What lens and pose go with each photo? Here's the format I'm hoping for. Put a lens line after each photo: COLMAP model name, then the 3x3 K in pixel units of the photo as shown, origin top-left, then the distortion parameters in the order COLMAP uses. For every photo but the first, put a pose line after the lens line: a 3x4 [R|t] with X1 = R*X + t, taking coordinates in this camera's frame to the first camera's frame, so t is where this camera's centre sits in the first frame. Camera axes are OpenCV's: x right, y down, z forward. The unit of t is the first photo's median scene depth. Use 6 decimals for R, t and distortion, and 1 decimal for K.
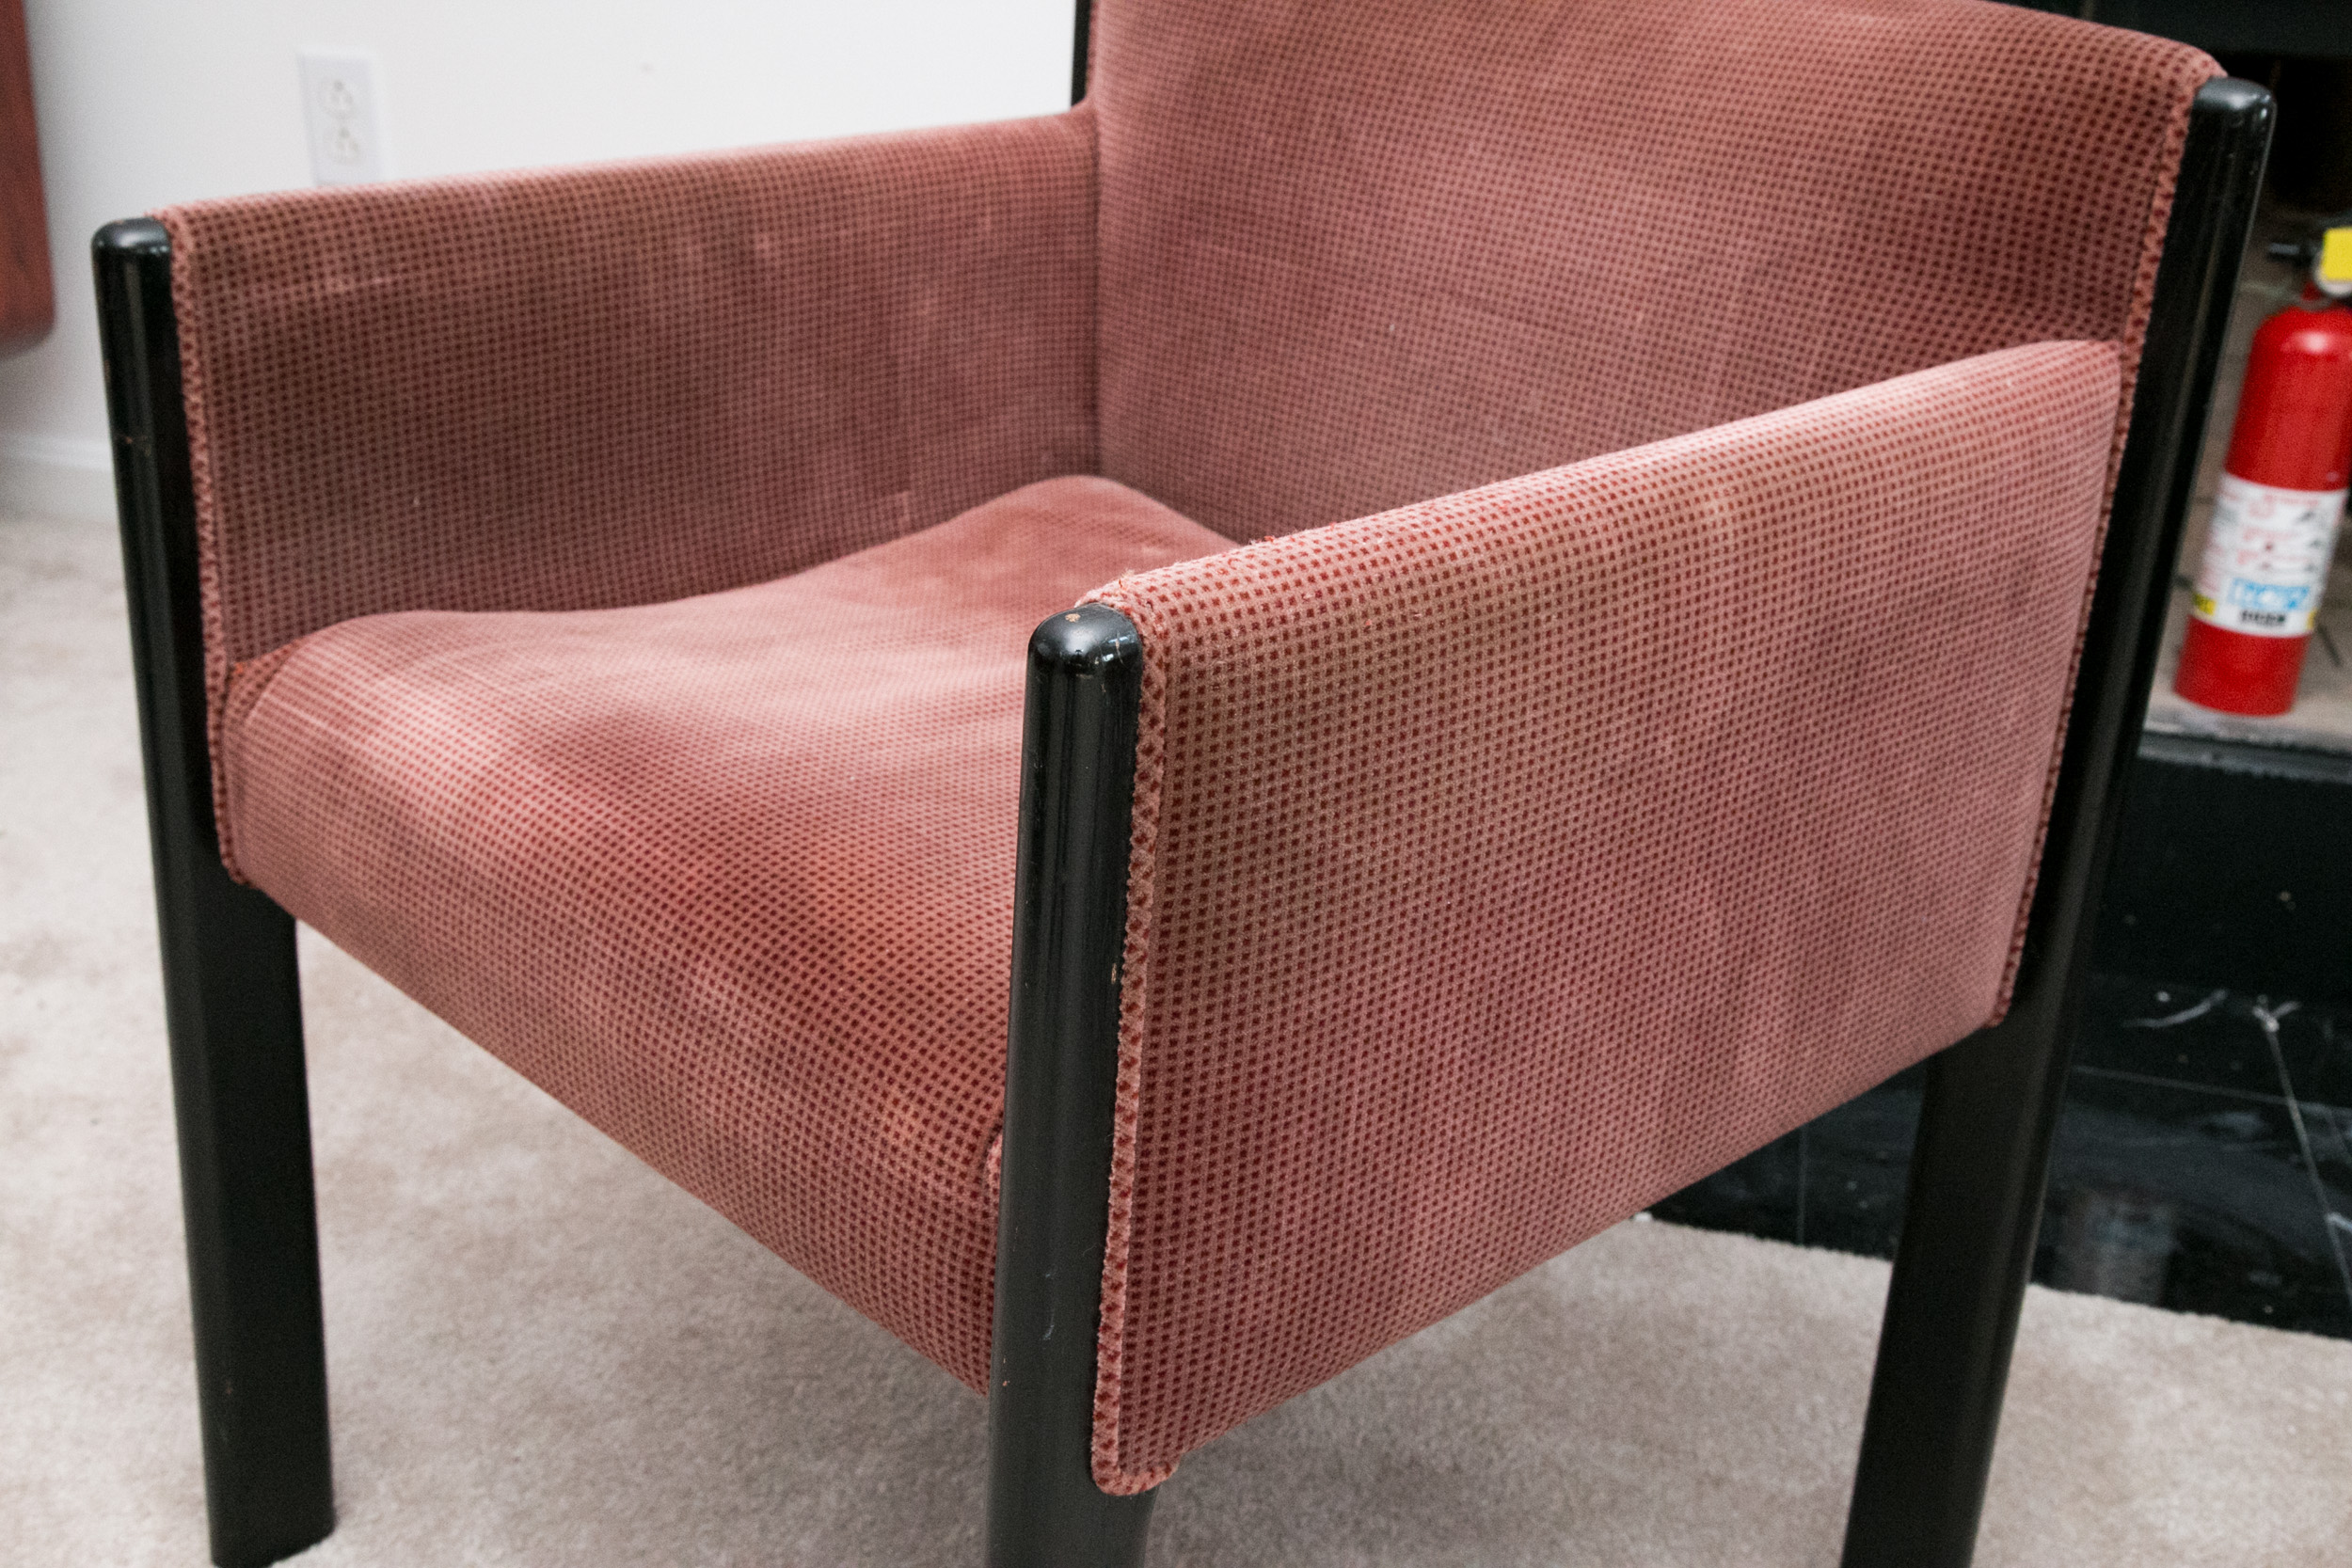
lens RADIAL K [[2820.0, 0, 1176.0], [0, 2820.0, 784.0], [0, 0, 1]] dist [0.034903, 0.160472]
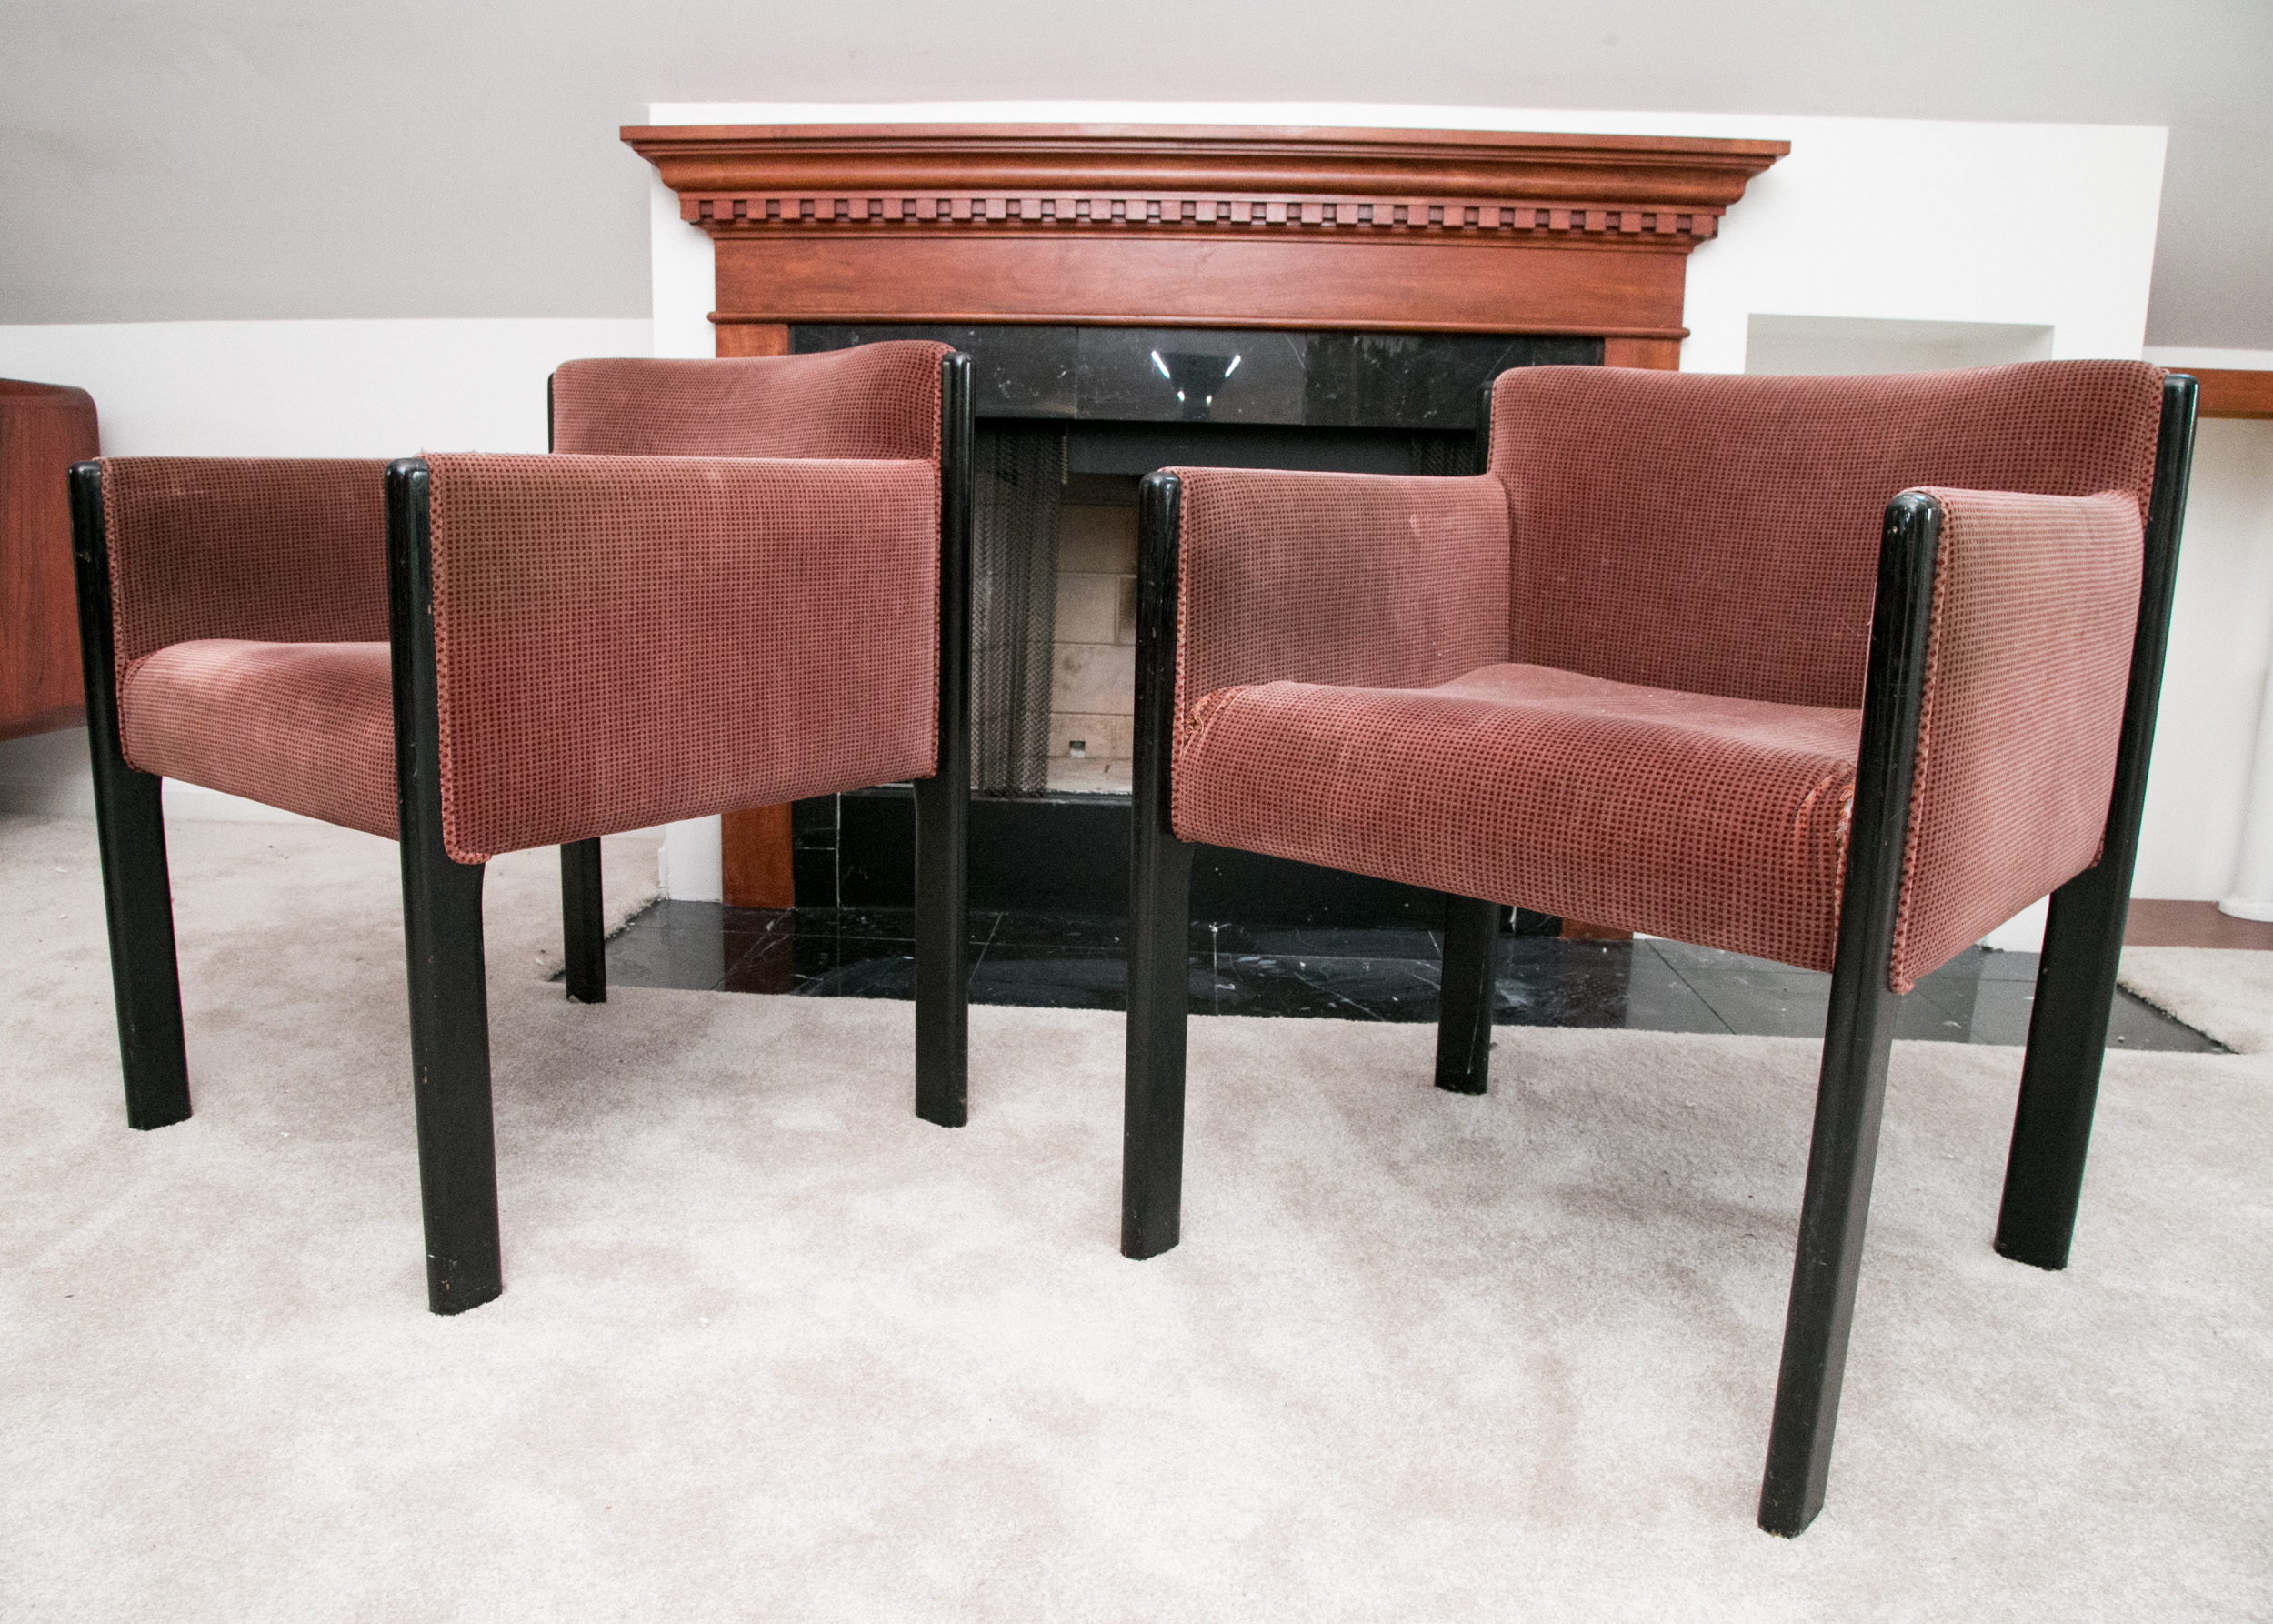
lens RADIAL K [[1662.0, 0, 1107.9], [0, 1662.0, 813.8], [0, 0, 1]] dist [-0.129703, 0.066315]
pose [[0.986353, -0.064015, 0.151692, 0.232842], [0.092530, 0.977586, -0.189115, 0.390999], [-0.136186, 0.200571, 0.970168, -0.298290]]
